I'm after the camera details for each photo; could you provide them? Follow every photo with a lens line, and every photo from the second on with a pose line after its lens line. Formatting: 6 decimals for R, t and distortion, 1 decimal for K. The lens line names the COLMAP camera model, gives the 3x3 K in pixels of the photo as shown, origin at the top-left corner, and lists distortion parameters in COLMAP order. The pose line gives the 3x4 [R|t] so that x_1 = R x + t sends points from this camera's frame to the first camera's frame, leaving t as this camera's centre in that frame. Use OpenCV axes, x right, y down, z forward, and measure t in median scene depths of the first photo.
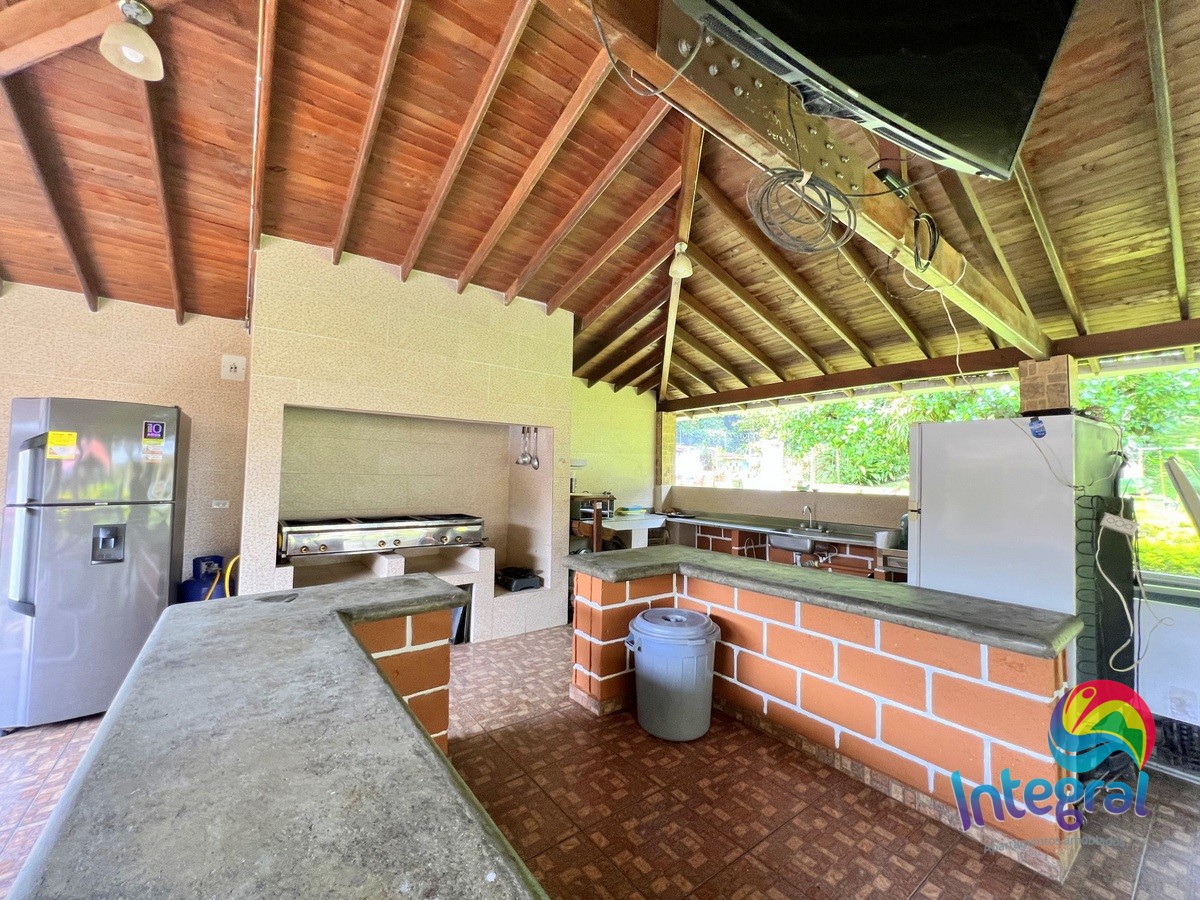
lens RADIAL K [[481.4, 0, 606.0], [0, 481.4, 451.7], [0, 0, 1]] dist [0.003180, -0.000418]
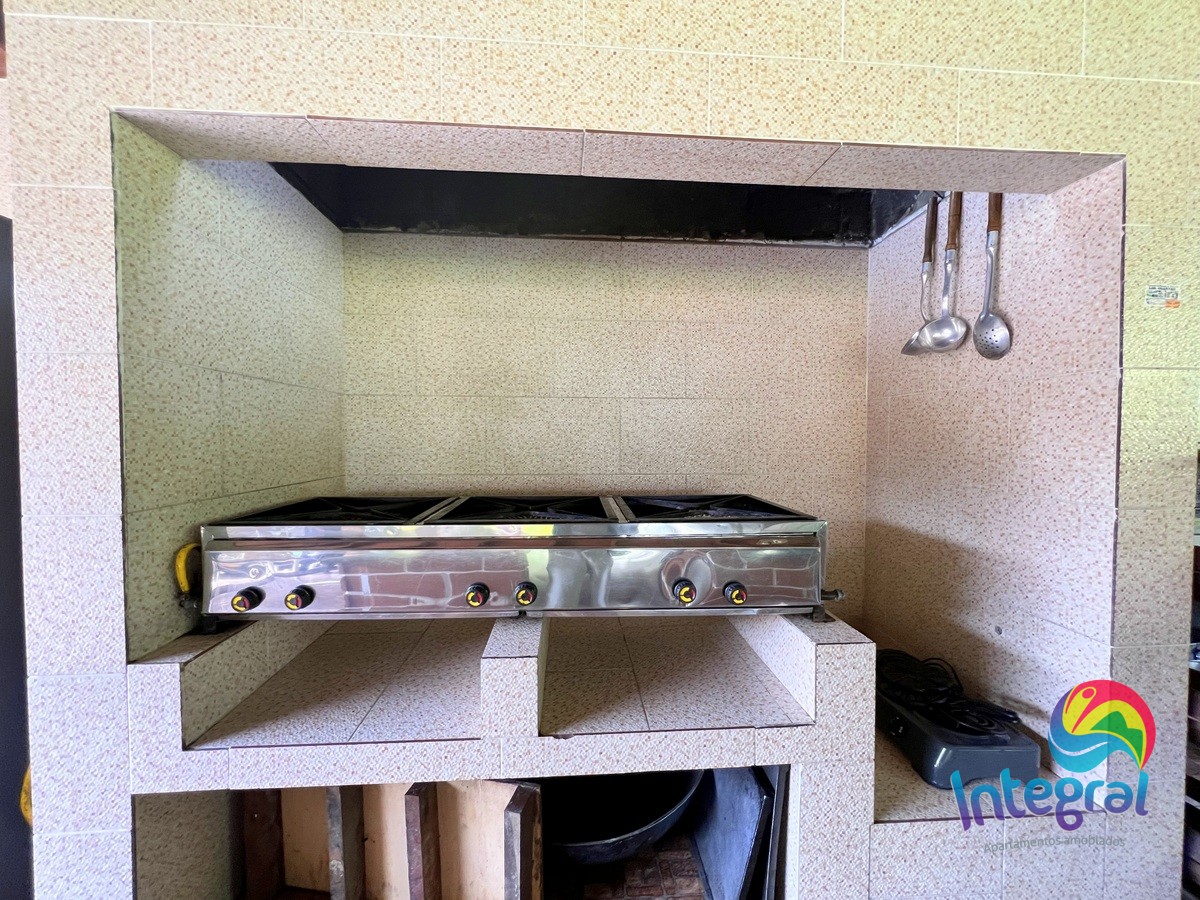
lens RADIAL K [[481.4, 0, 603.6], [0, 481.4, 449.5], [0, 0, 1]] dist [0.003180, -0.000418]
pose [[0.829192, -0.000960, -0.558962, -0.179684], [0.043806, 0.997034, 0.063272, 0.063810], [0.557244, -0.076951, 0.826775, 0.614501]]
